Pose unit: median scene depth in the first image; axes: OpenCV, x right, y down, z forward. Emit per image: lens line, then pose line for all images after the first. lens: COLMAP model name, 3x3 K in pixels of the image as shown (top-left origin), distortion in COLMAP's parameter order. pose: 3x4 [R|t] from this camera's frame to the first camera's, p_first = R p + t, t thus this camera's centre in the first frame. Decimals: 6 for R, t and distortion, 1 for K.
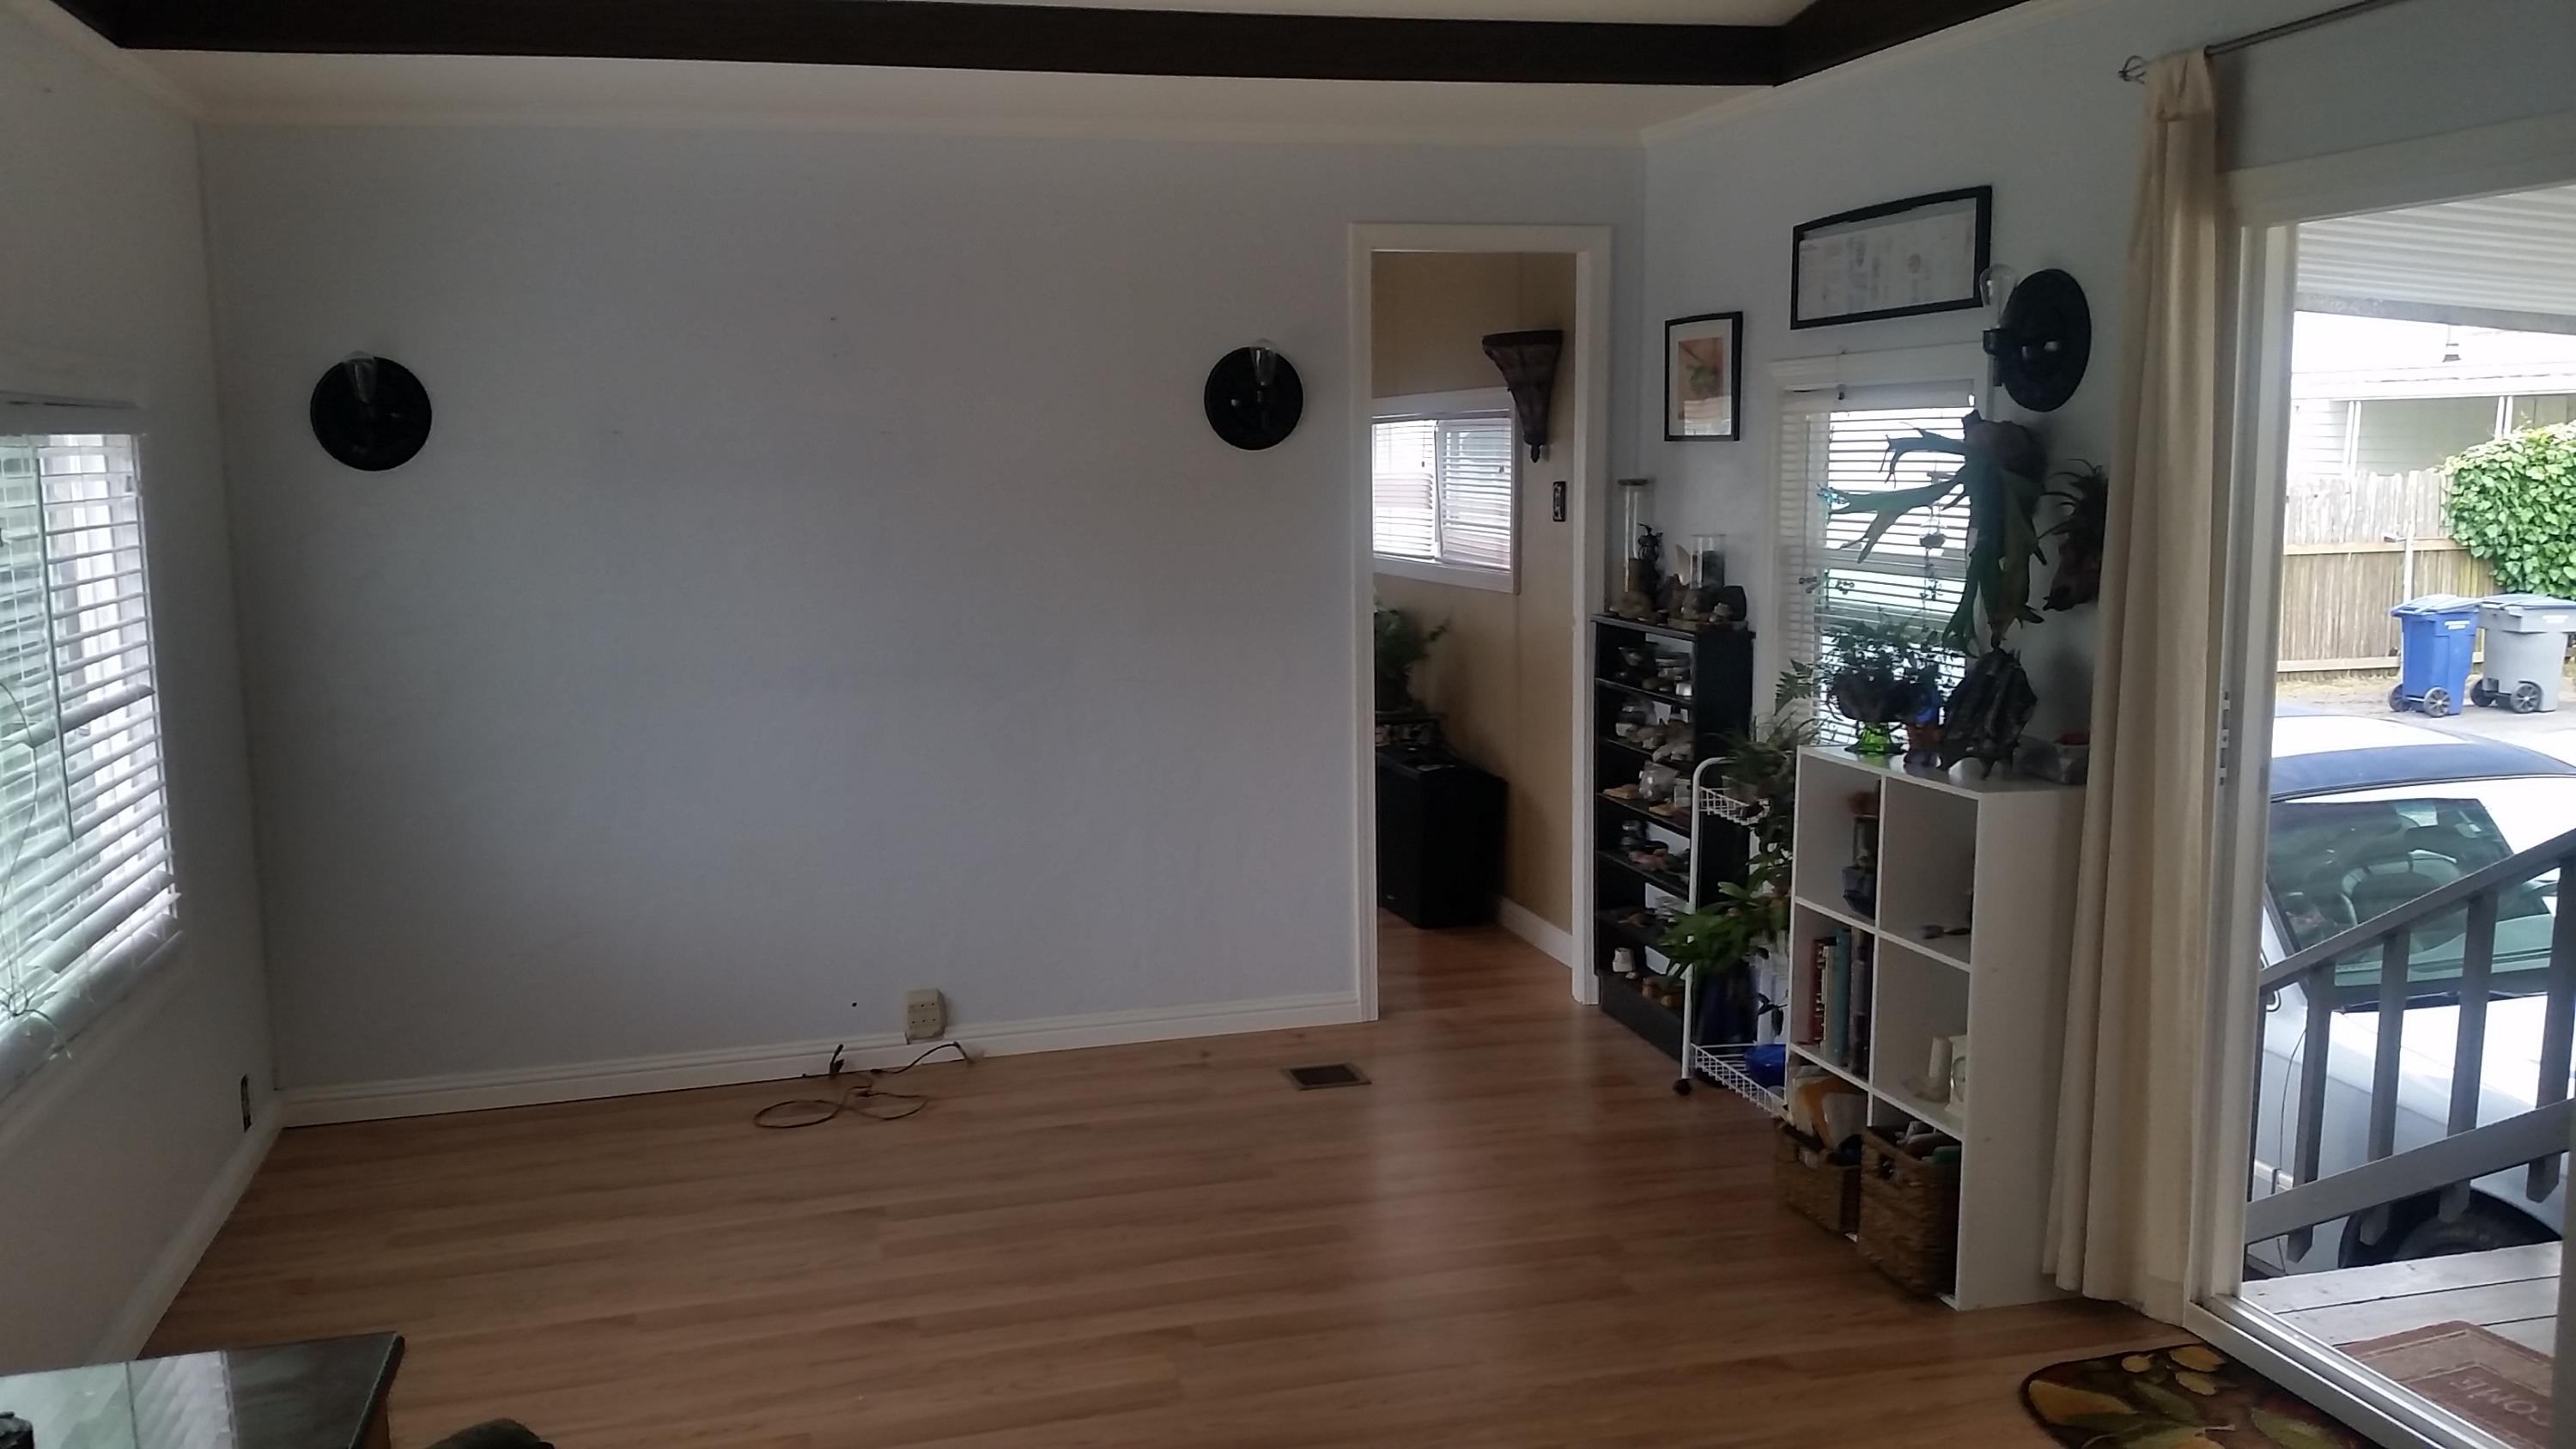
lens RADIAL K [[2093.9, 0, 1275.1], [0, 2093.9, 751.0], [0, 0, 1]] dist [0.165700, -0.341651]
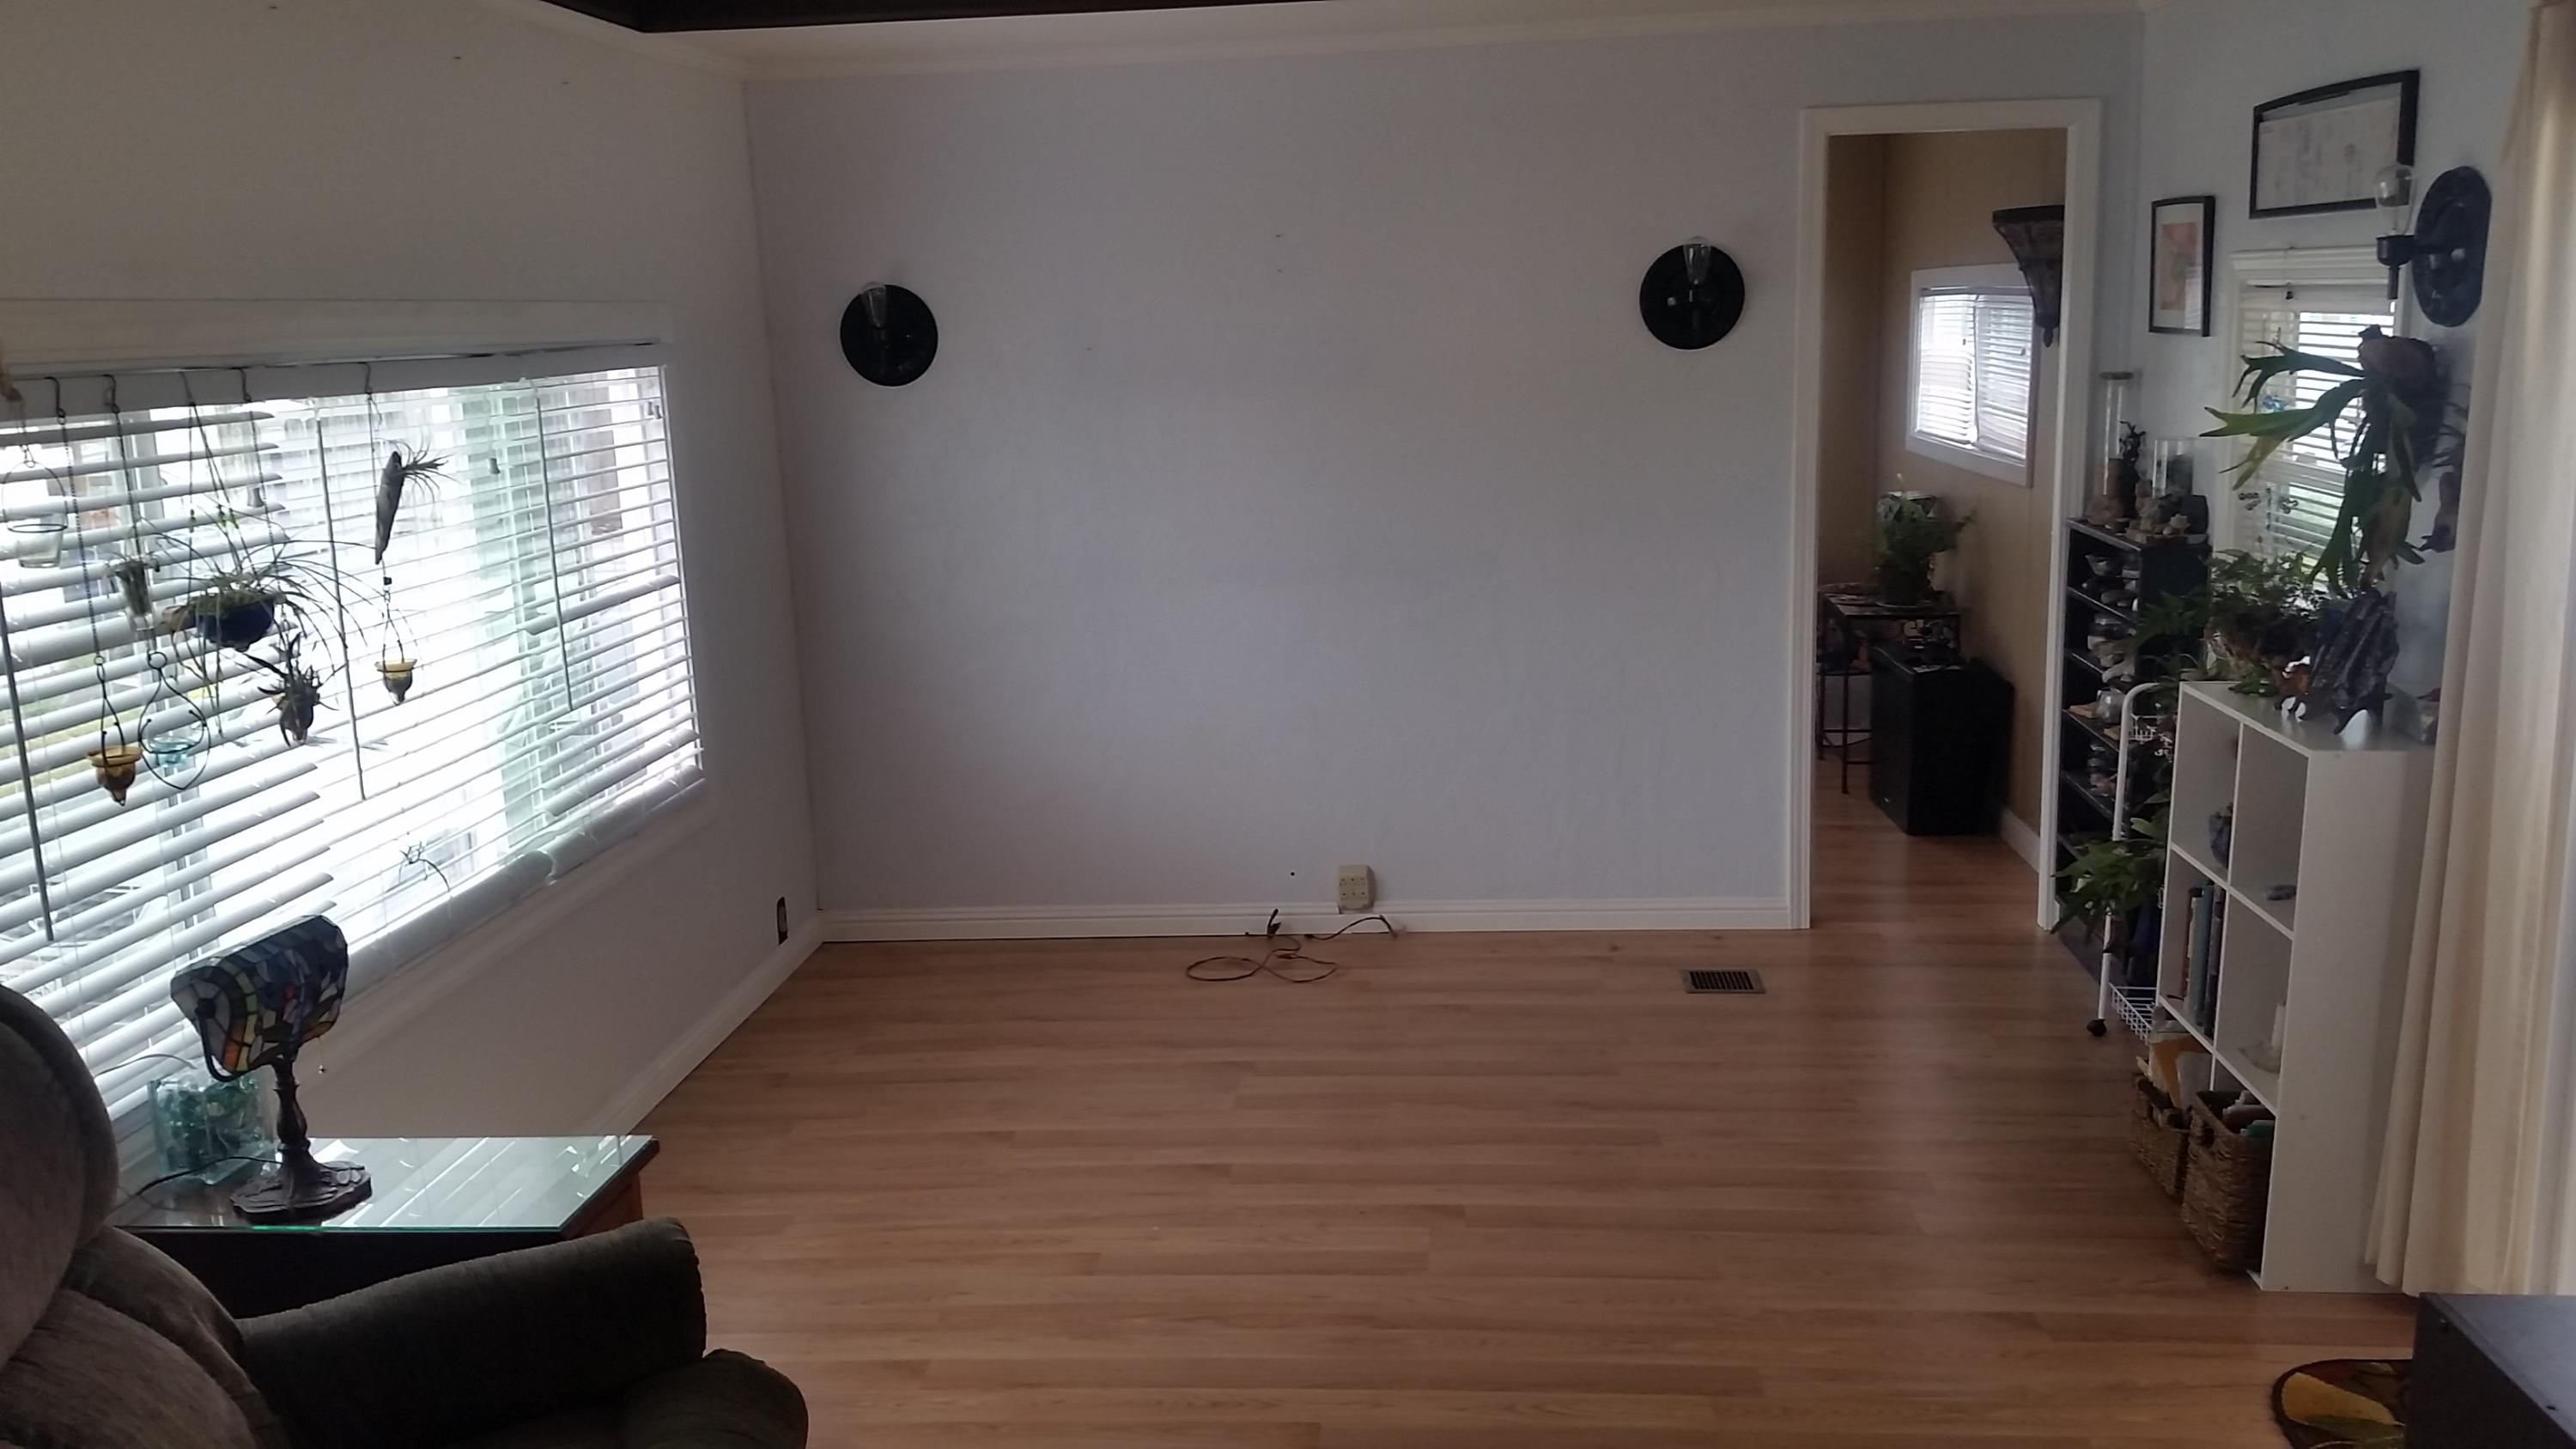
lens RADIAL K [[2093.9, 0, 1275.1], [0, 2093.9, 751.0], [0, 0, 1]] dist [0.165700, -0.341651]
pose [[0.942588, 0.053462, -0.329650, 0.167379], [-0.029949, 0.996658, 0.076001, -0.028627], [0.332611, -0.061765, 0.941039, -0.017894]]
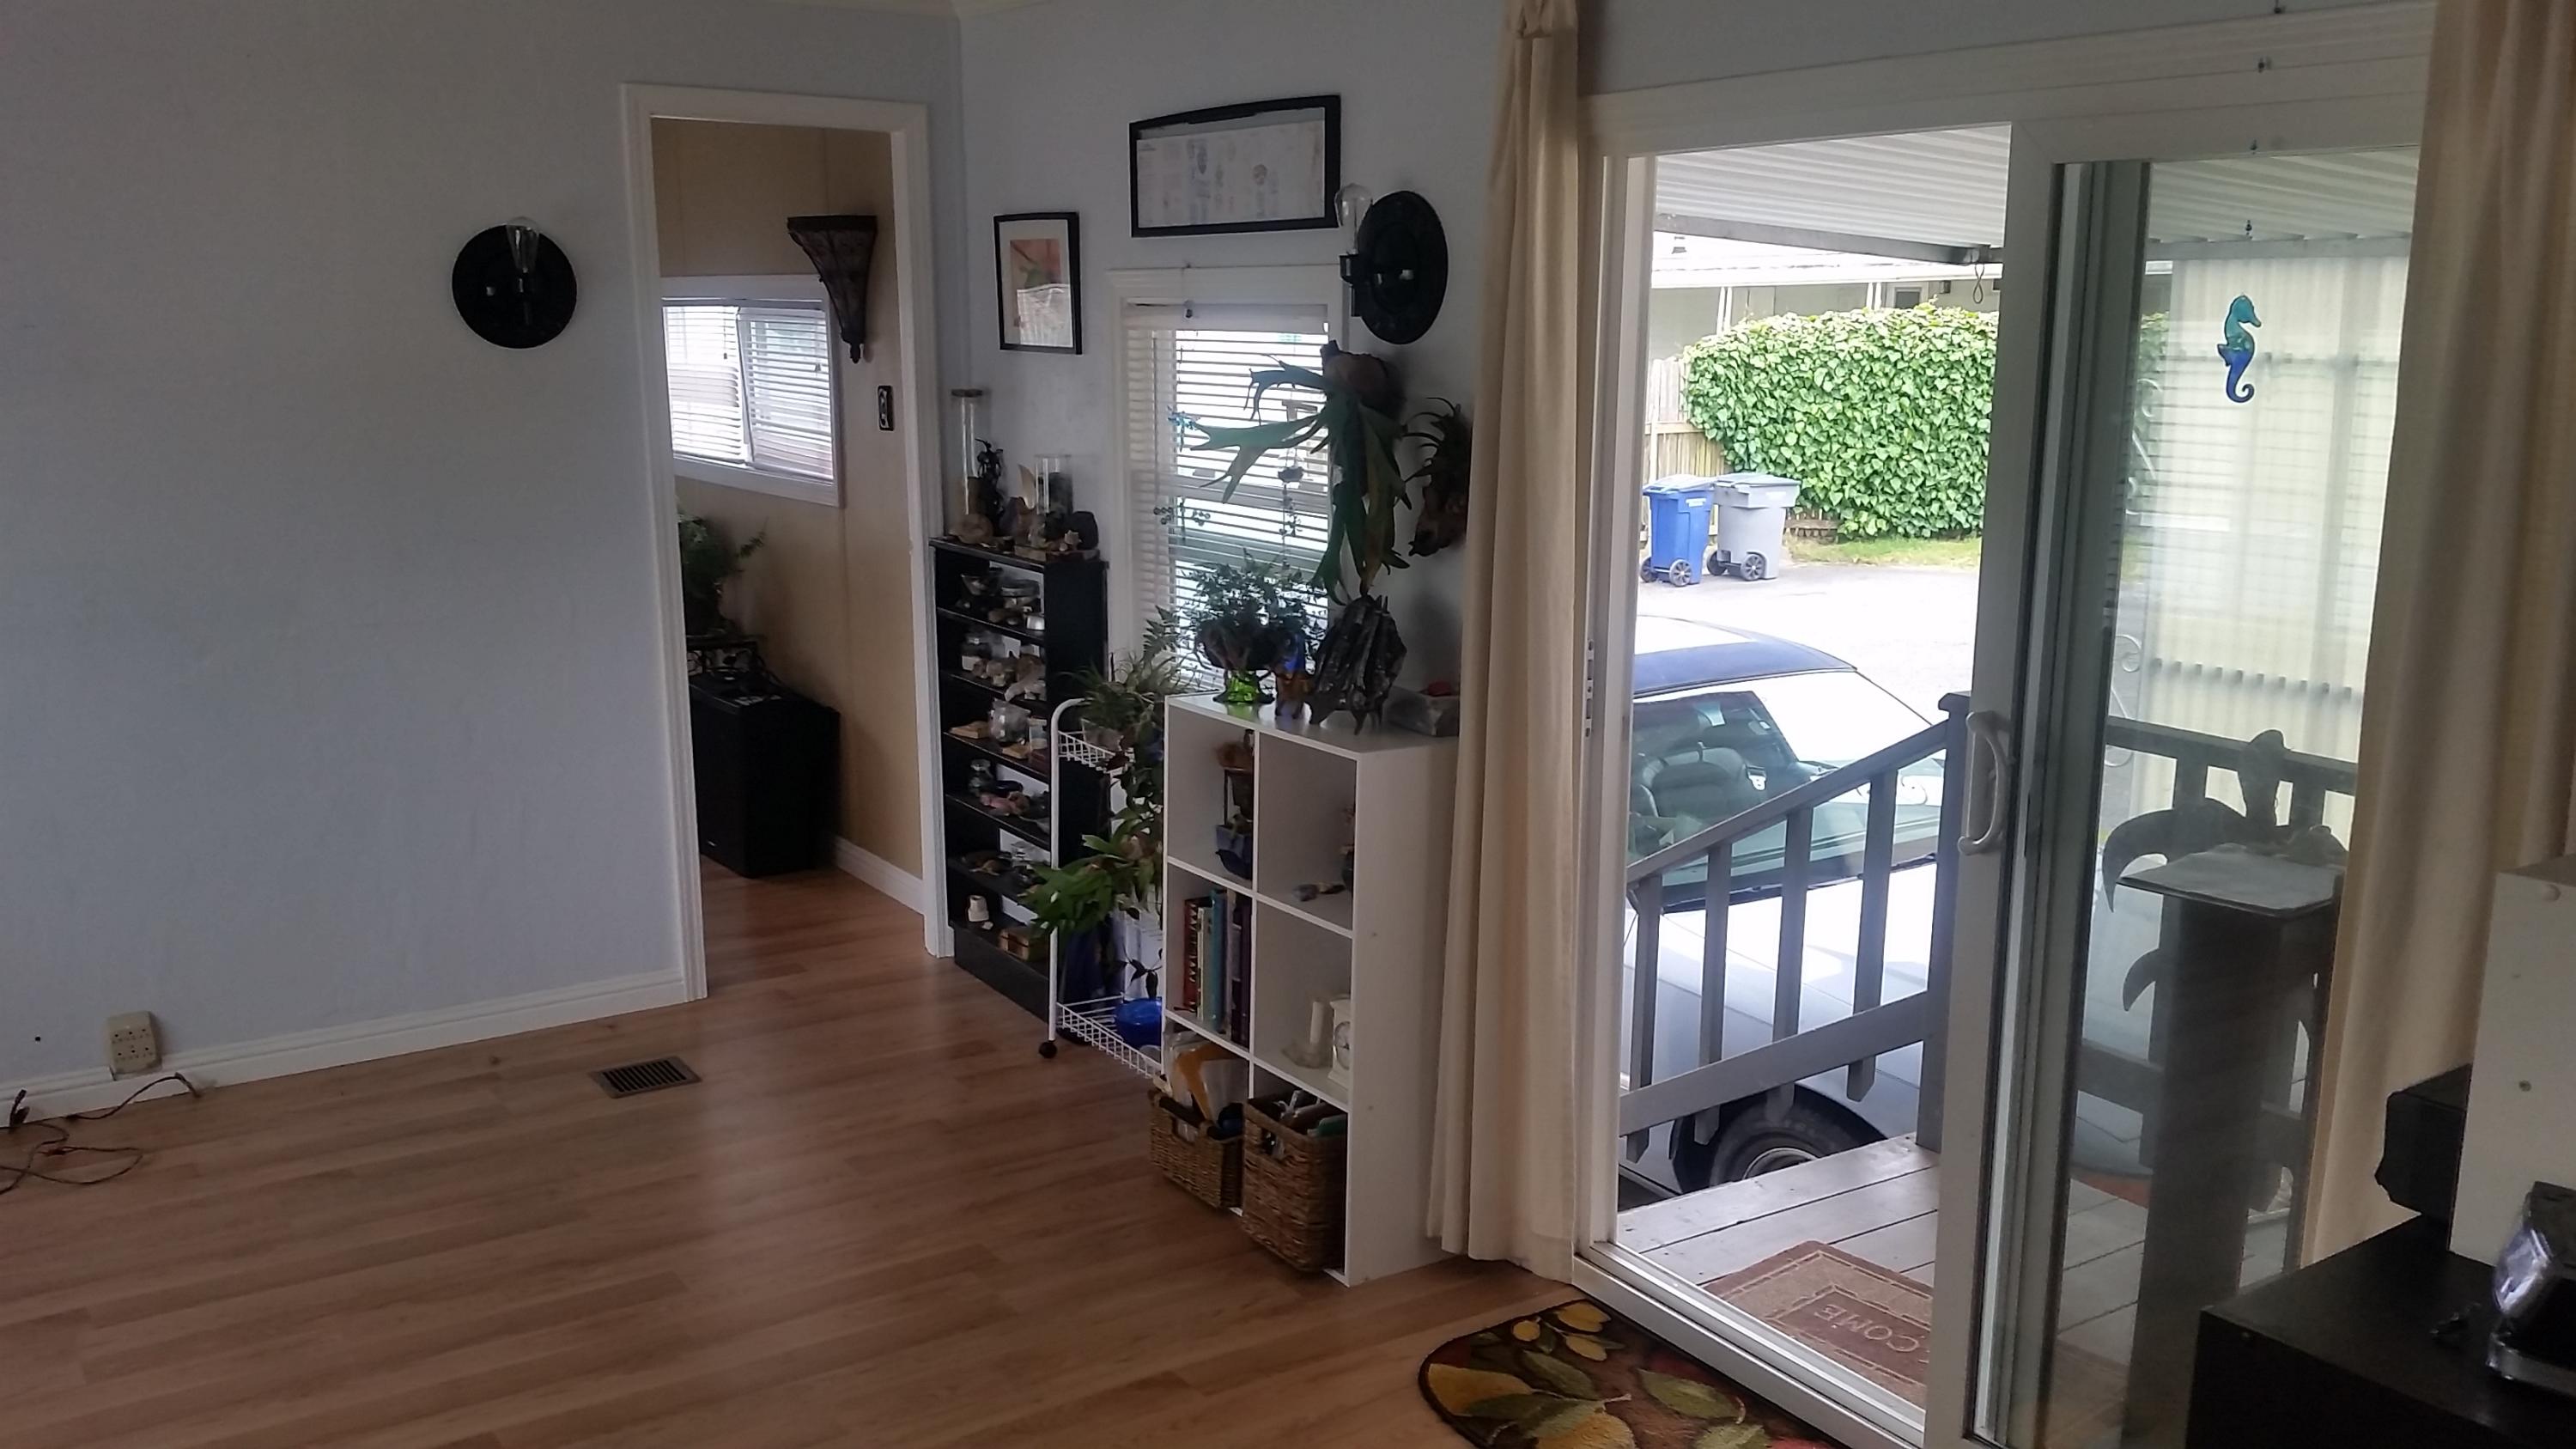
lens RADIAL K [[2110.6, 0, 1281.0], [0, 2110.6, 738.5], [0, 0, 1]] dist [0.143250, -0.316959]
pose [[0.947976, -0.047045, 0.314845, 0.001498], [0.029915, 0.997808, 0.059025, -0.033799], [-0.316932, -0.046536, 0.947306, 0.090052]]
